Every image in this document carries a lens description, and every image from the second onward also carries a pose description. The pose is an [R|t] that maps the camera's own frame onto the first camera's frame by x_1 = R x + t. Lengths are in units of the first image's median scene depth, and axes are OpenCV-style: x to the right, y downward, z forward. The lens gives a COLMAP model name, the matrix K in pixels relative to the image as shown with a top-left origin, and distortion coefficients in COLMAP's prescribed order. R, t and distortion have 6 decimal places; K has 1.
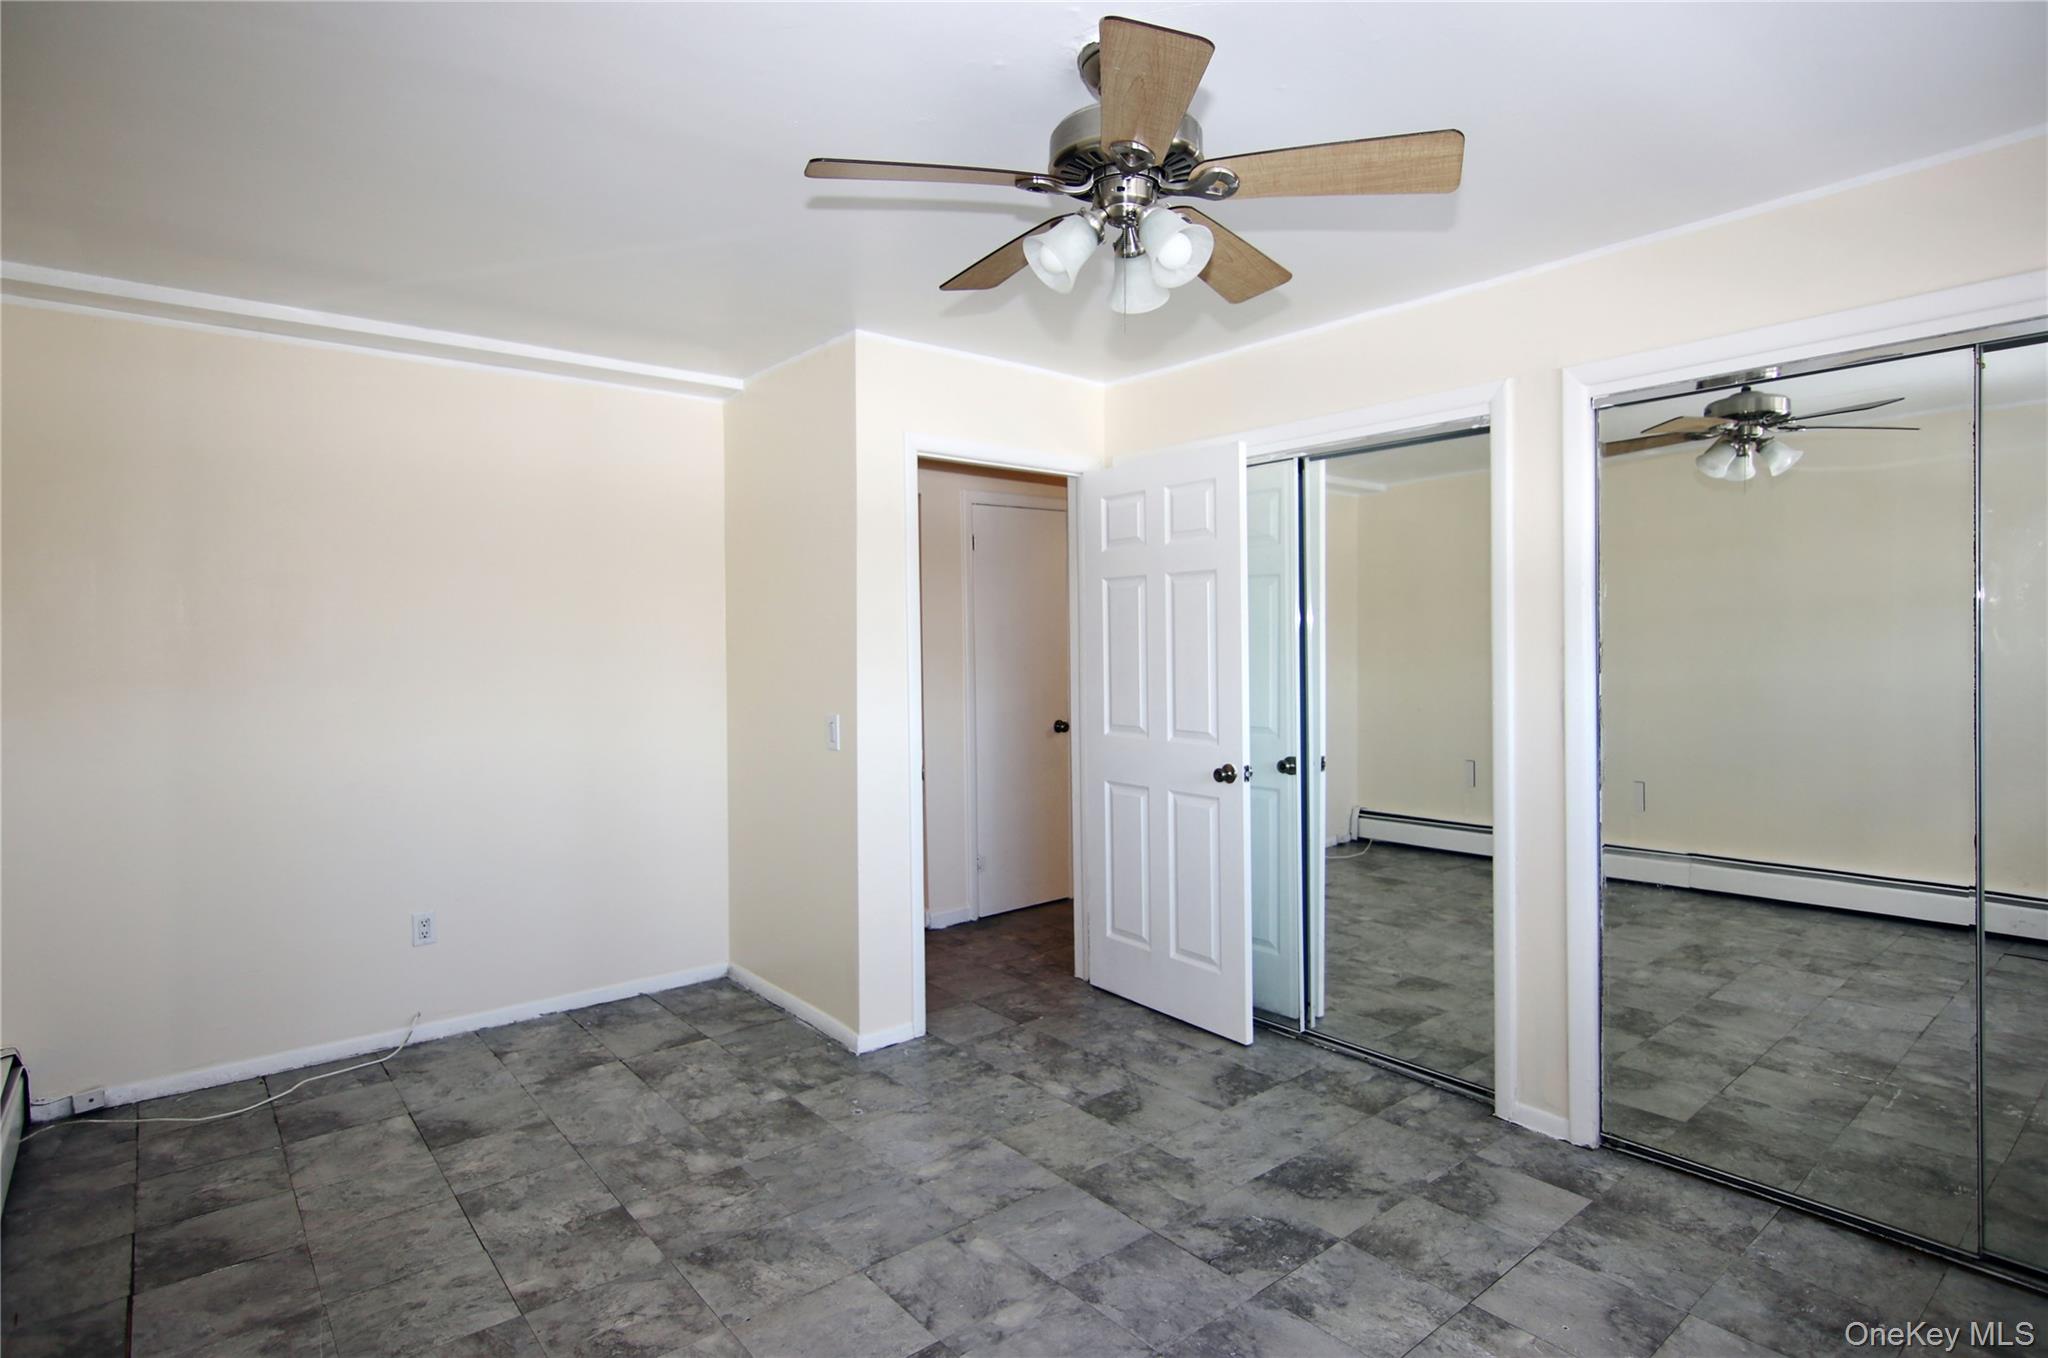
lens RADIAL K [[1042.7, 0, 1030.5], [0, 1042.7, 671.0], [0, 0, 1]] dist [-0.000069, -0.000707]
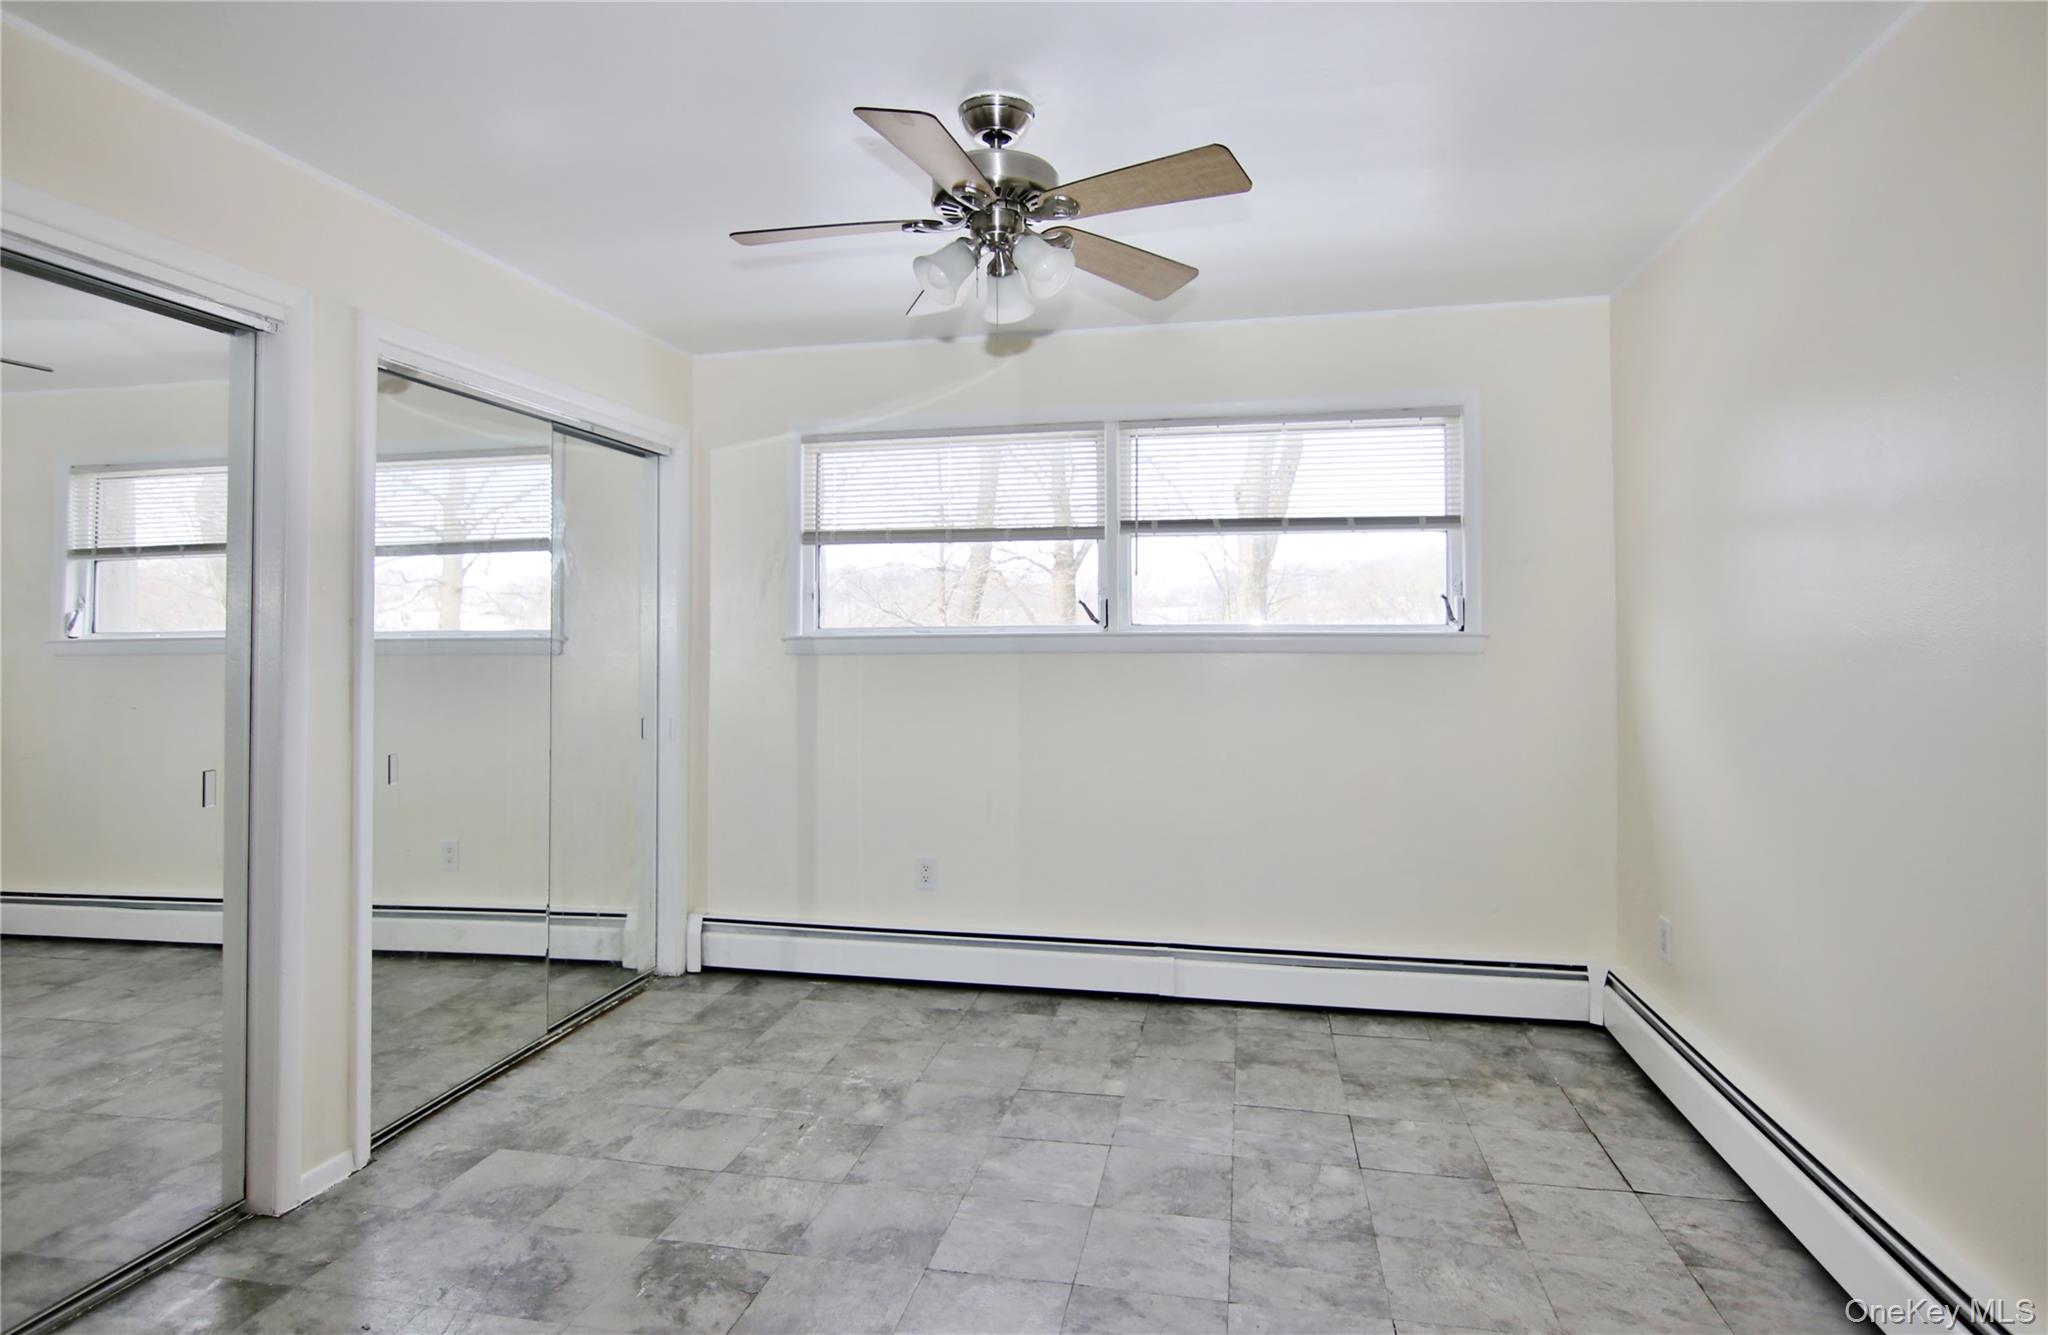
lens RADIAL K [[1073.3, 0, 1015.1], [0, 1073.3, 652.8], [0, 0, 1]] dist [0.000471, 0.002649]
pose [[-0.611344, 0.001158, 0.791364, -0.613206], [0.027070, 0.999444, 0.019449, 0.005693], [-0.790902, 0.033312, -0.611035, 1.208589]]
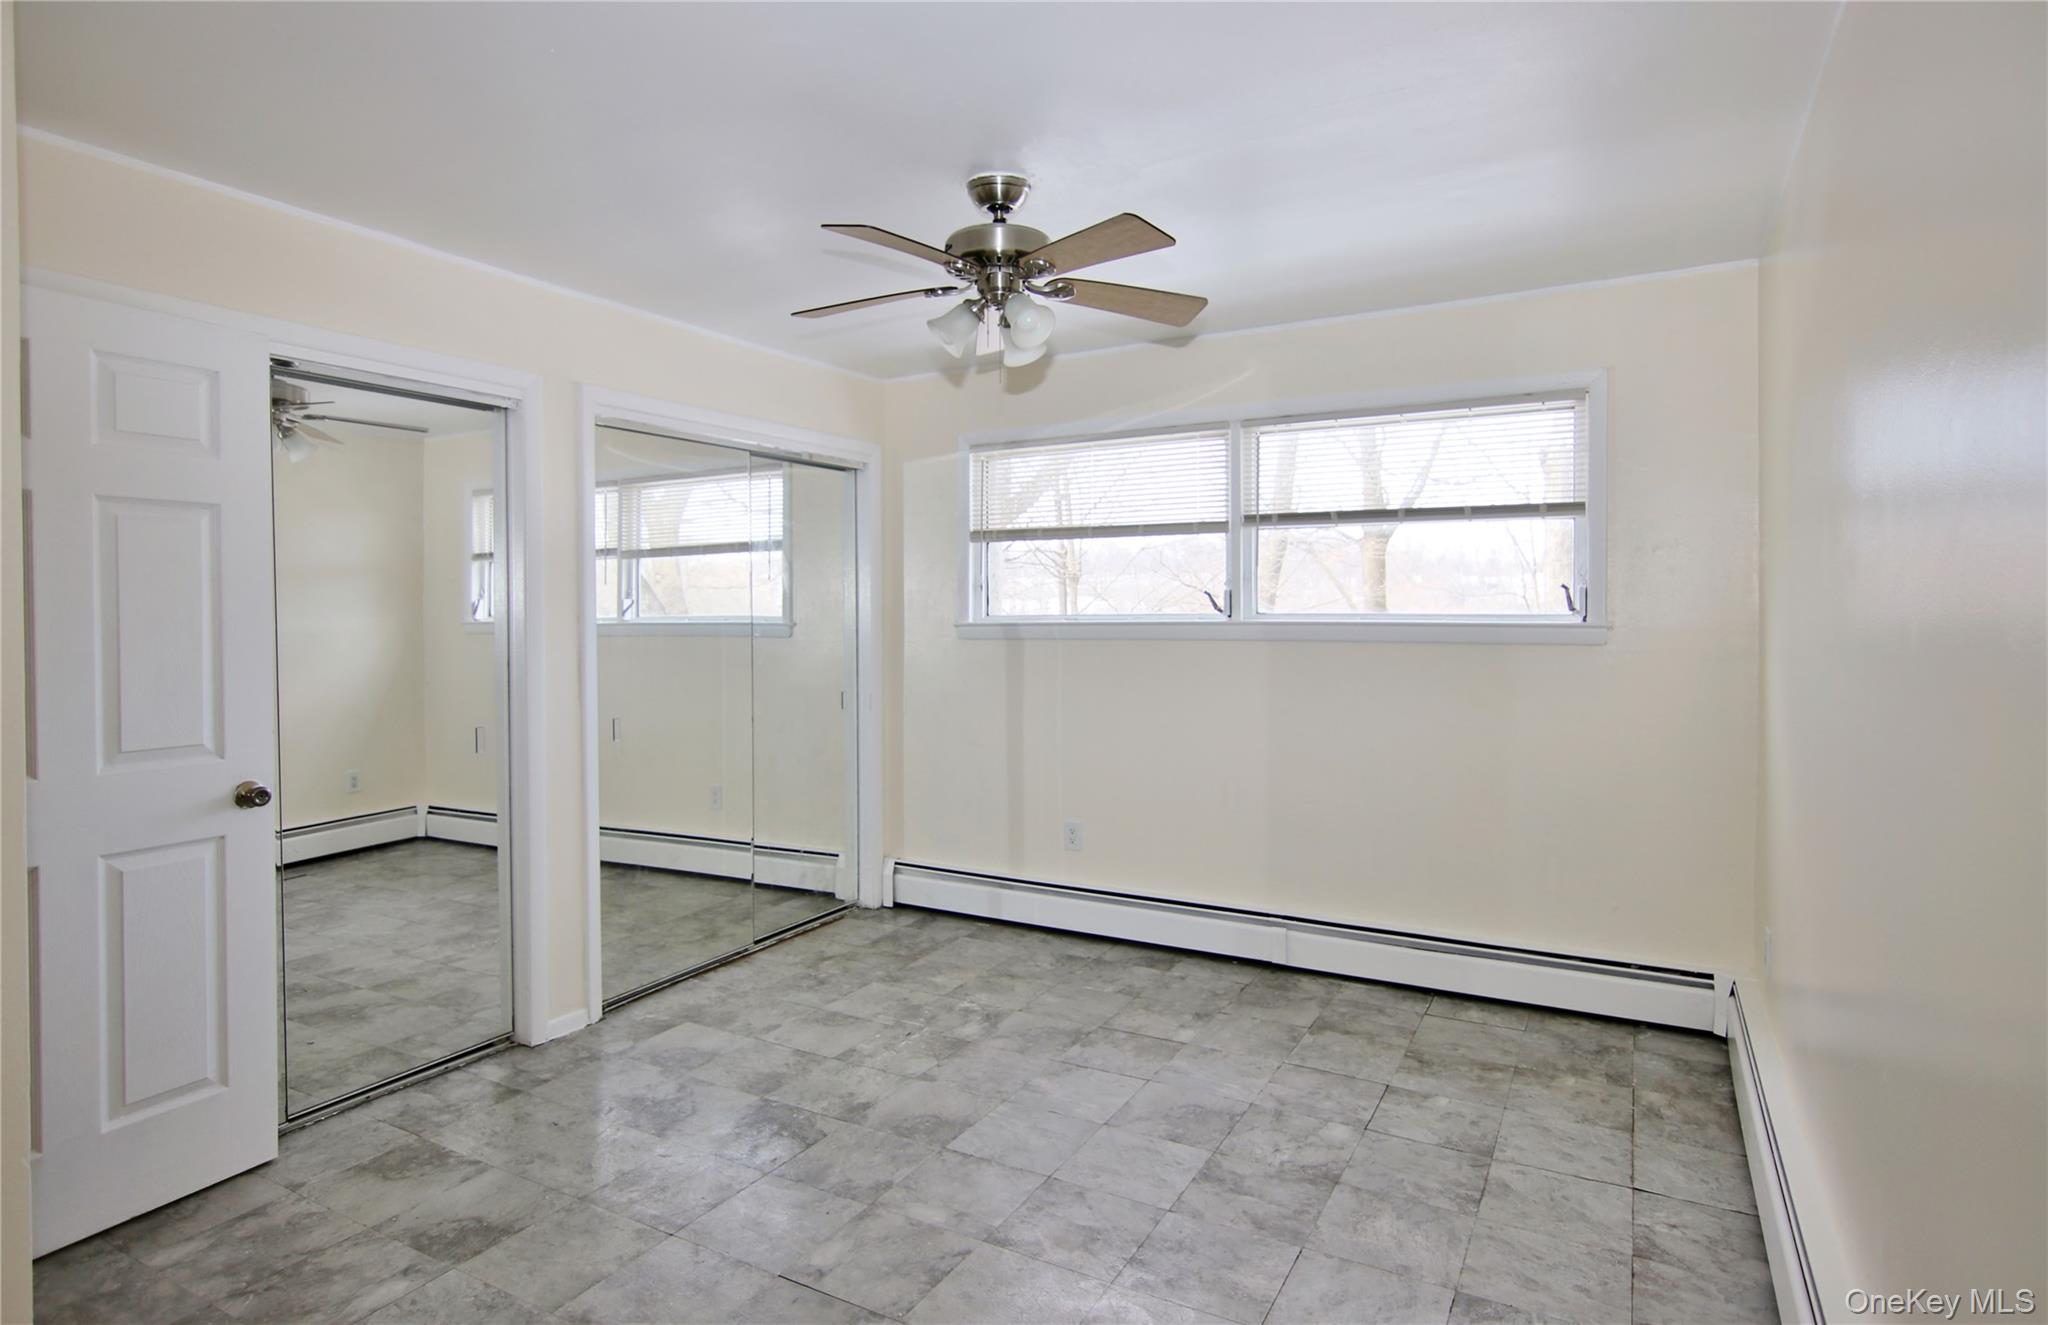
lens RADIAL K [[1063.3, 0, 1024.0], [0, 1063.3, 662.5], [0, 0, 1]] dist [0.001526, 0.002192]
pose [[-0.345903, -0.035459, 0.937600, -0.879055], [0.029312, 0.998389, 0.048572, -0.013779], [-0.937812, 0.044284, -0.344306, 1.025798]]
